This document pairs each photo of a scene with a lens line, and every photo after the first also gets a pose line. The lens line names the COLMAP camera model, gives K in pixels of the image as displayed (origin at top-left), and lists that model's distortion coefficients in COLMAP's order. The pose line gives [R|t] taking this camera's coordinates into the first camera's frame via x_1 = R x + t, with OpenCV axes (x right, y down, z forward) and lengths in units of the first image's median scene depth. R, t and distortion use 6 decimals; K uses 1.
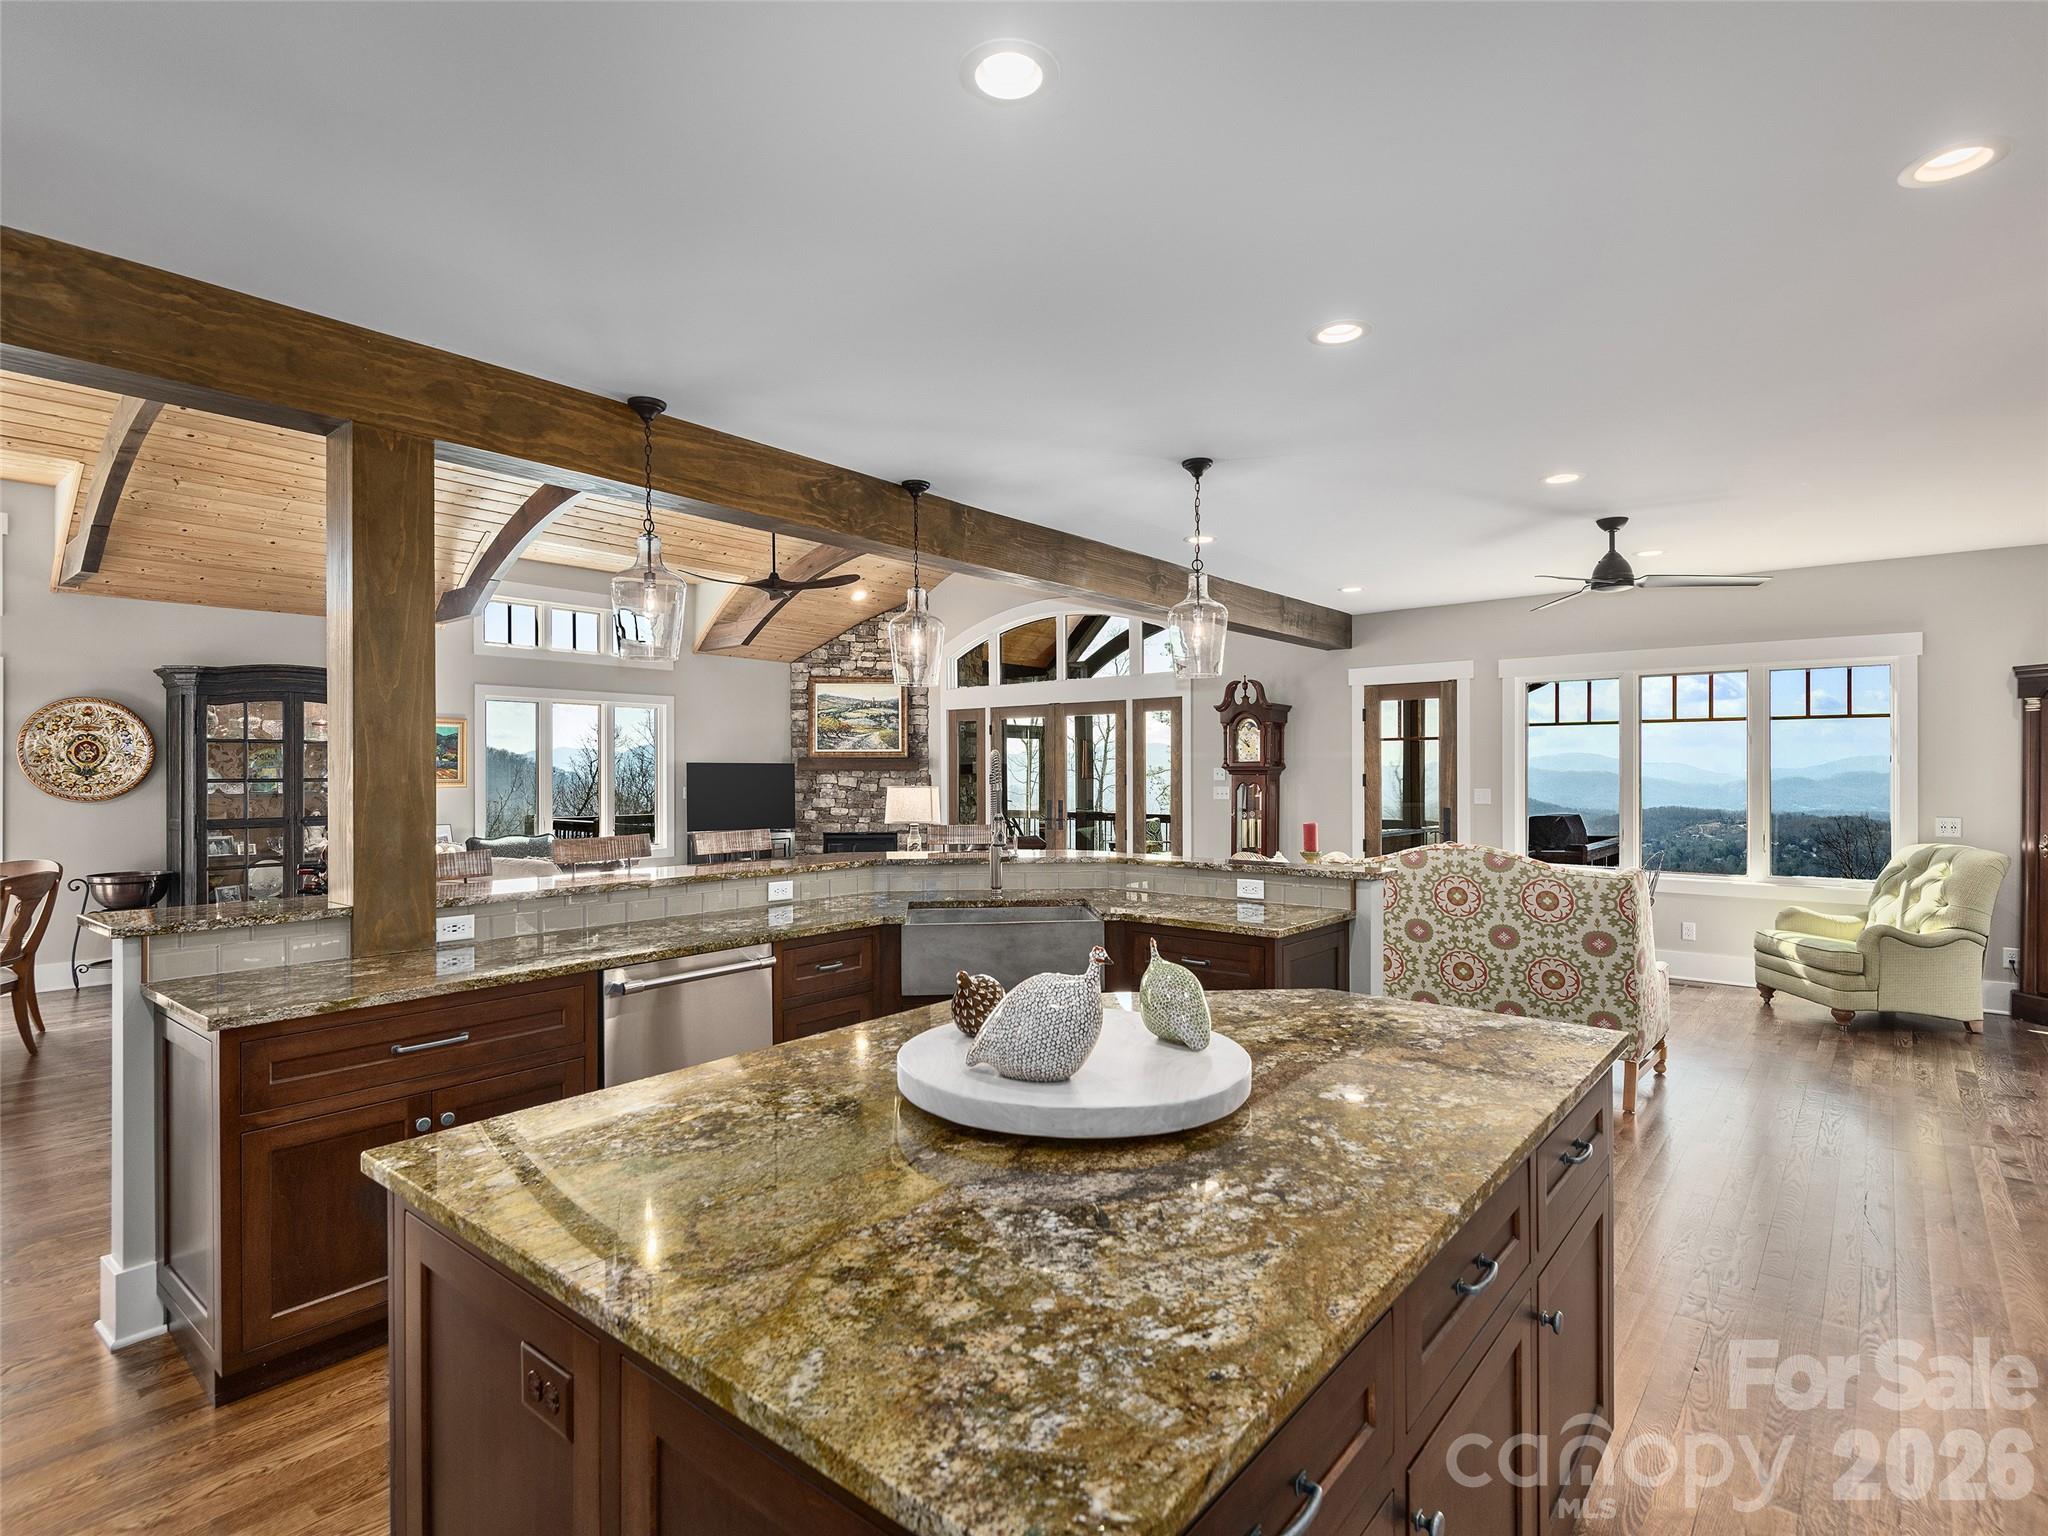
lens RADIAL K [[1024.5, 0, 1024.9], [0, 1024.5, 758.8], [0, 0, 1]] dist [-0.000466, 0.000386]
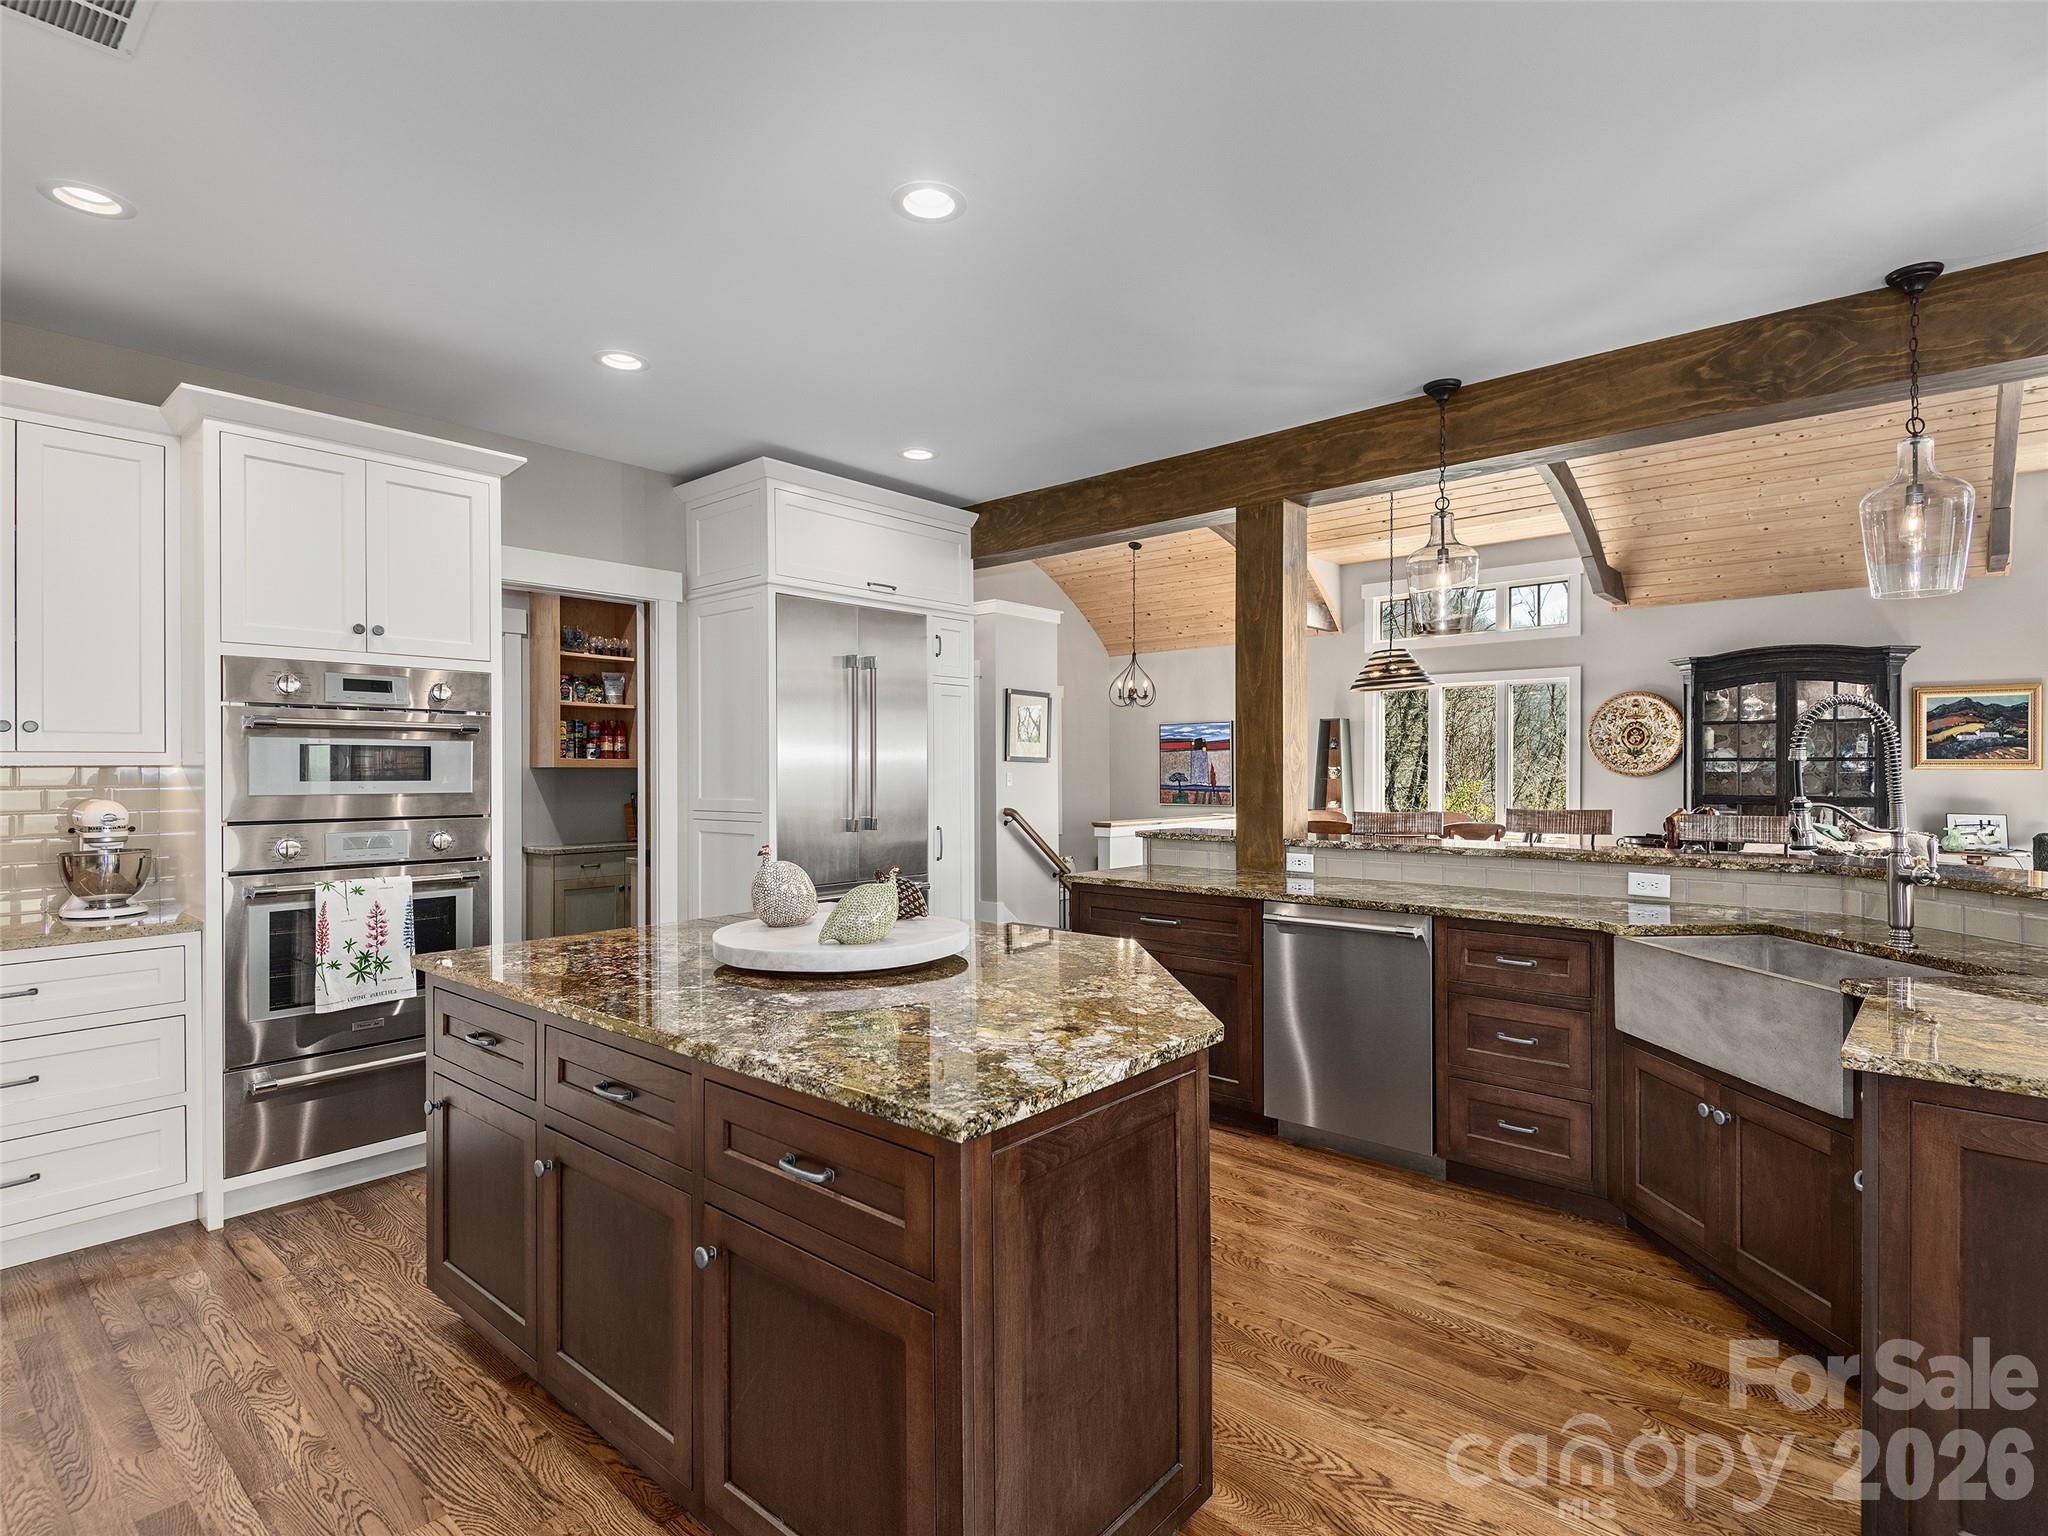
lens RADIAL K [[1029.3, 0, 1036.9], [0, 1029.3, 773.6], [0, 0, 1]] dist [0.043783, -0.031589]
pose [[-0.018552, 0.011419, -0.999763, 0.355248], [0.015031, 0.999825, 0.011141, 0.013712], [0.999715, -0.014821, -0.018720, 0.311166]]
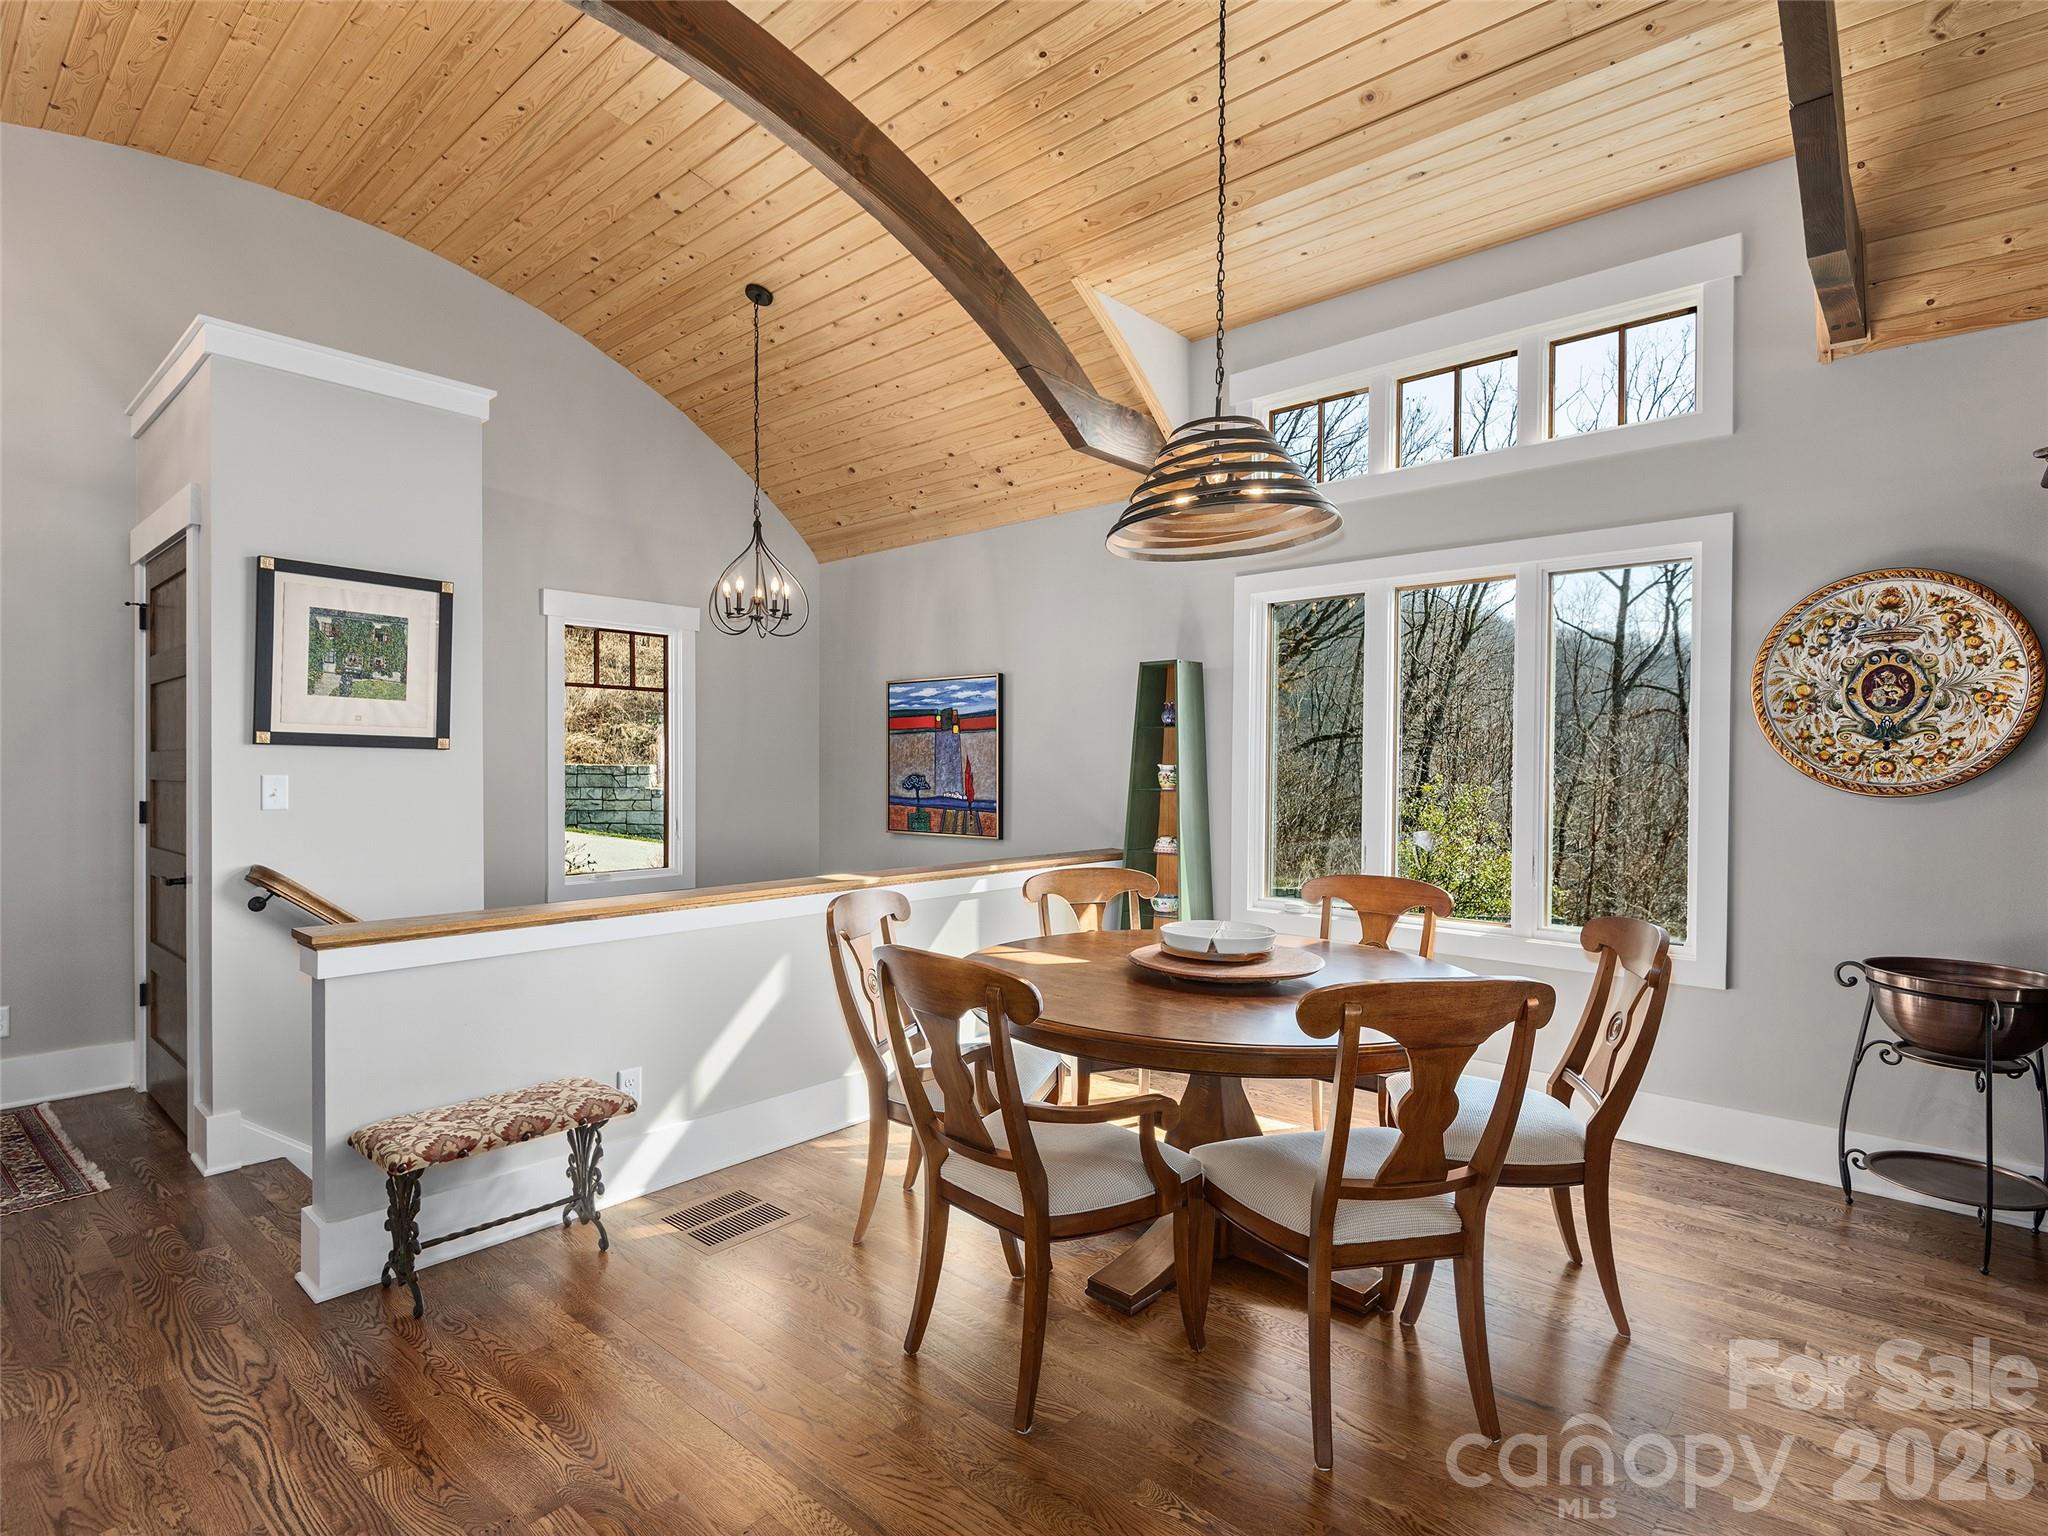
lens RADIAL K [[1029.3, 0, 1036.9], [0, 1029.3, 773.6], [0, 0, 1]] dist [0.043783, -0.031589]
pose [[-0.023818, 0.015667, -0.999594, -0.447080], [0.008201, 0.999847, 0.015476, 0.021708], [0.999683, -0.007829, -0.023943, 0.643333]]
